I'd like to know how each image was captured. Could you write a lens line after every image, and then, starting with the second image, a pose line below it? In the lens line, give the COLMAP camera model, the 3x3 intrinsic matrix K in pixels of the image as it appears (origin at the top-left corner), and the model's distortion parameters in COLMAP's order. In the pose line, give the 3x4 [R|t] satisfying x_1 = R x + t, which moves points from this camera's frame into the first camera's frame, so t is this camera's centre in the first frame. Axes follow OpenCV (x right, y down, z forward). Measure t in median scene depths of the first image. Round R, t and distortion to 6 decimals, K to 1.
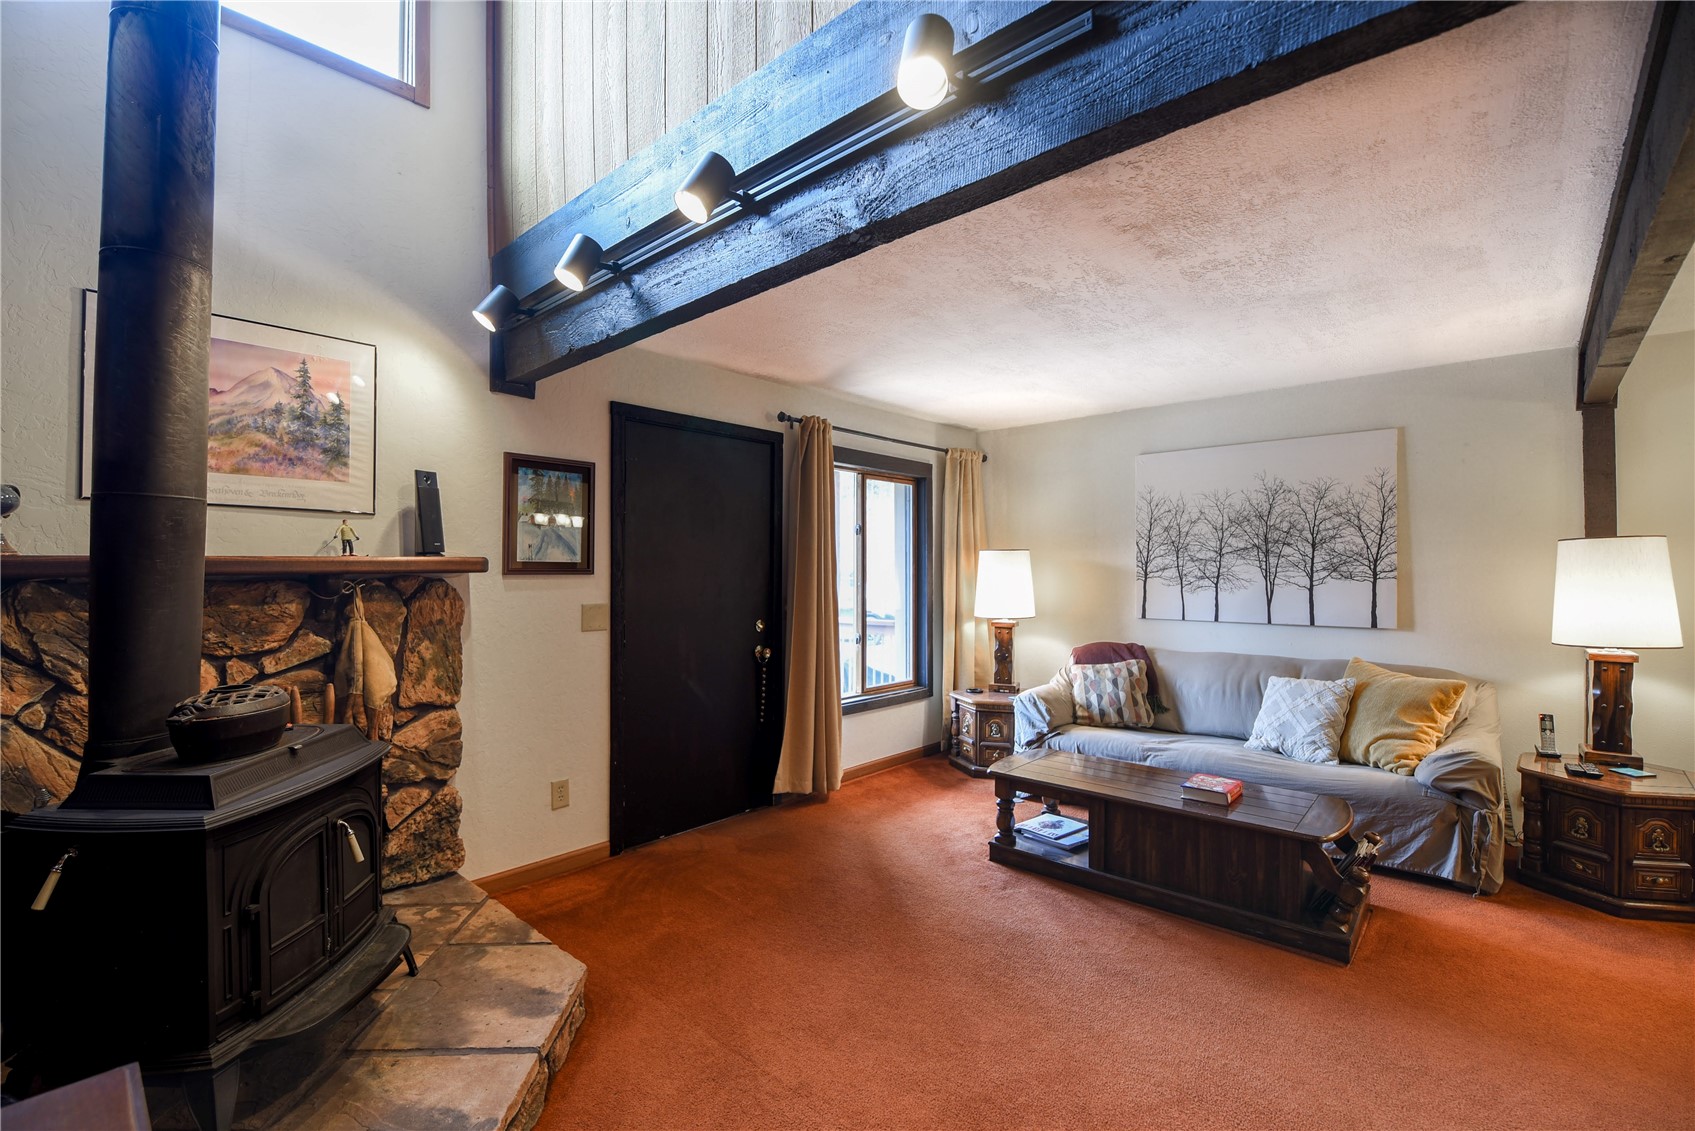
lens RADIAL K [[738.6, 0, 847.8], [0, 738.6, 566.2], [0, 0, 1]] dist [-0.013530, -0.004456]
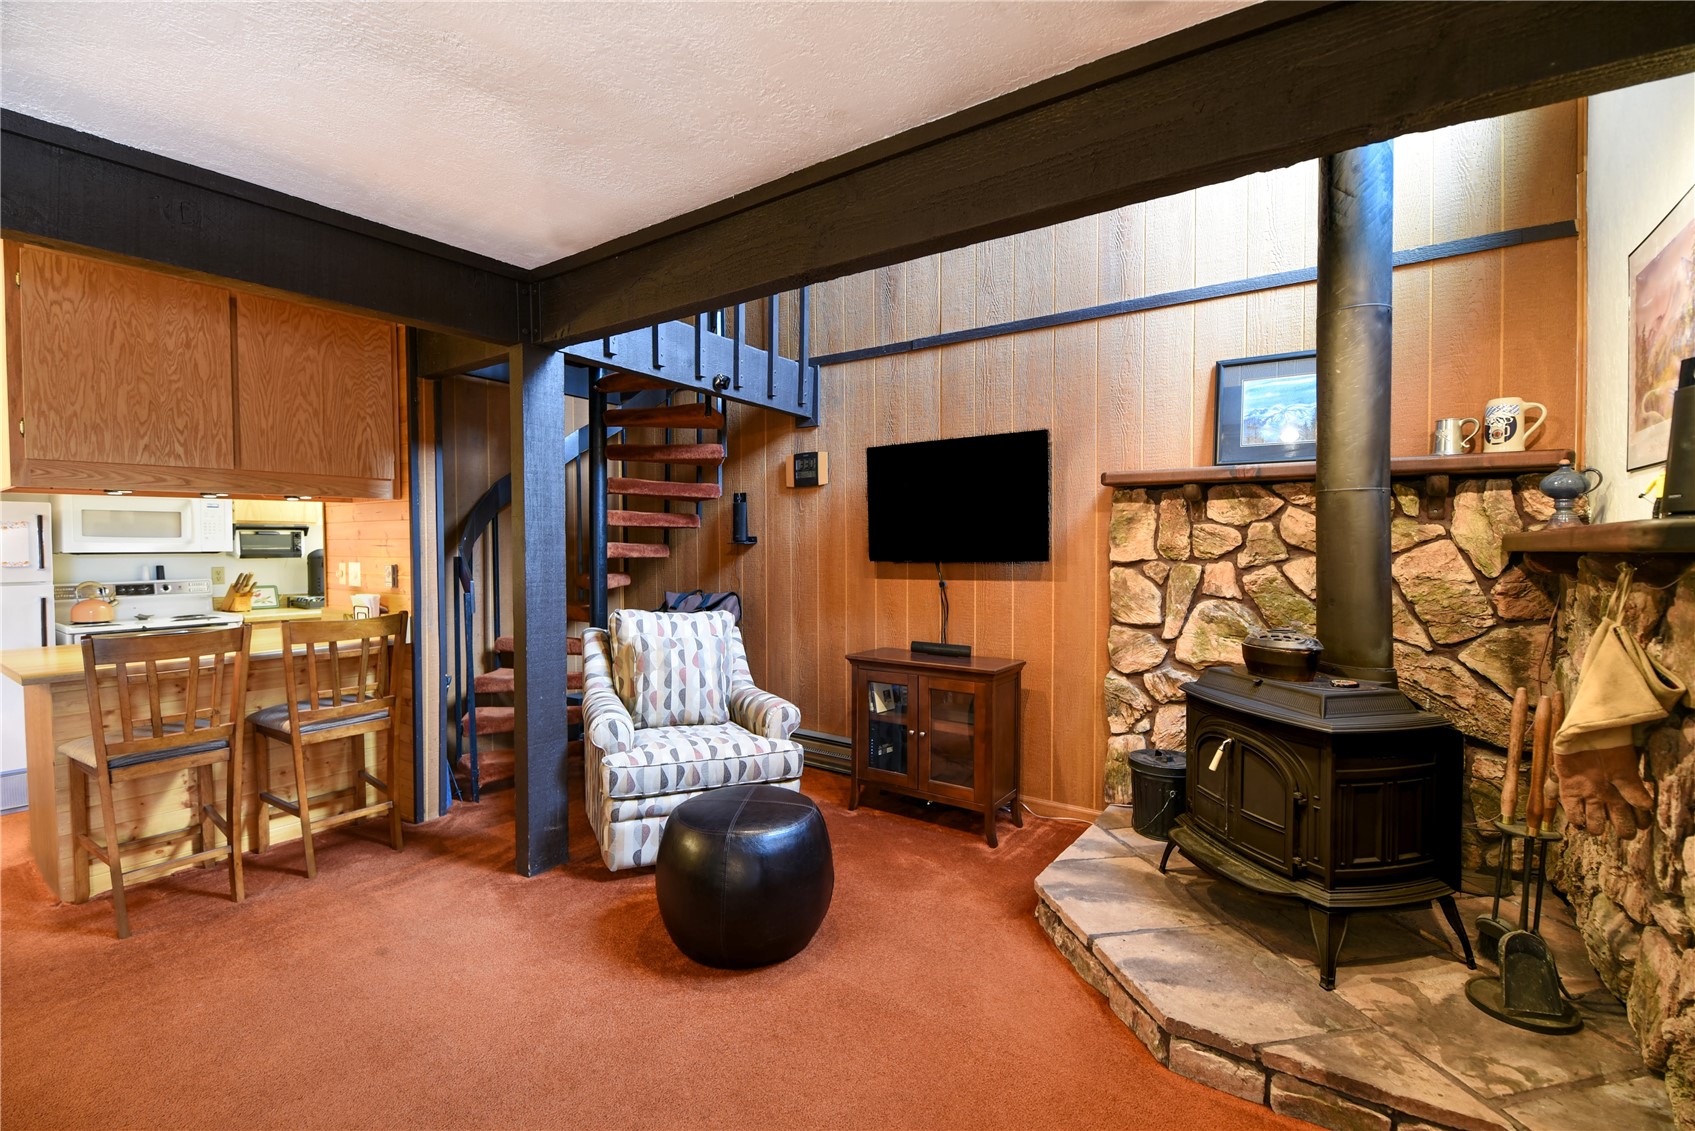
lens RADIAL K [[738.6, 0, 848.4], [0, 738.6, 565.6], [0, 0, 1]] dist [-0.013530, -0.004456]
pose [[-0.992204, 0.005920, -0.124482, 0.059962], [0.002368, 0.999586, 0.028667, 0.001453], [0.124601, 0.028148, -0.991808, 0.987730]]
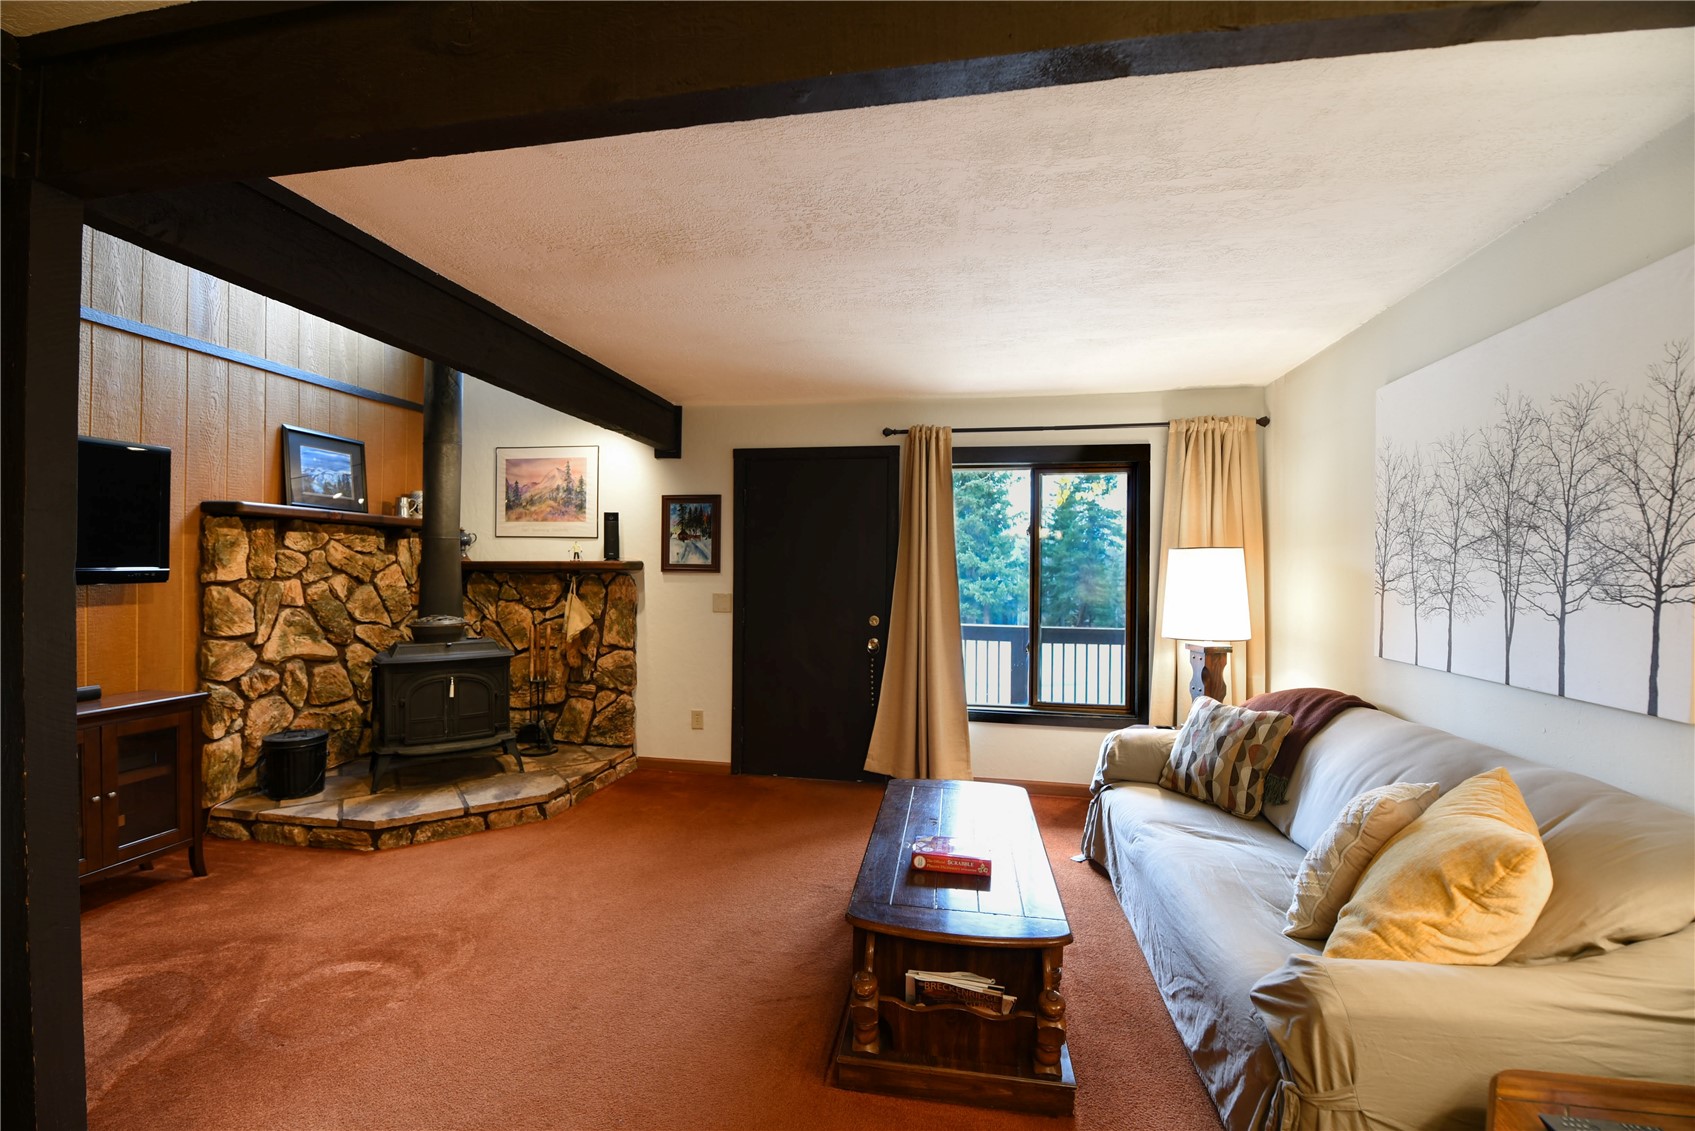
lens RADIAL K [[738.6, 0, 819.4], [0, 738.6, 566.9], [0, 0, 1]] dist [-0.013530, -0.004456]
pose [[0.512276, 0.002255, -0.858818, 0.829617], [-0.006255, 0.999980, -0.001105, 0.000051], [0.858798, 0.005938, 0.512280, 0.362033]]
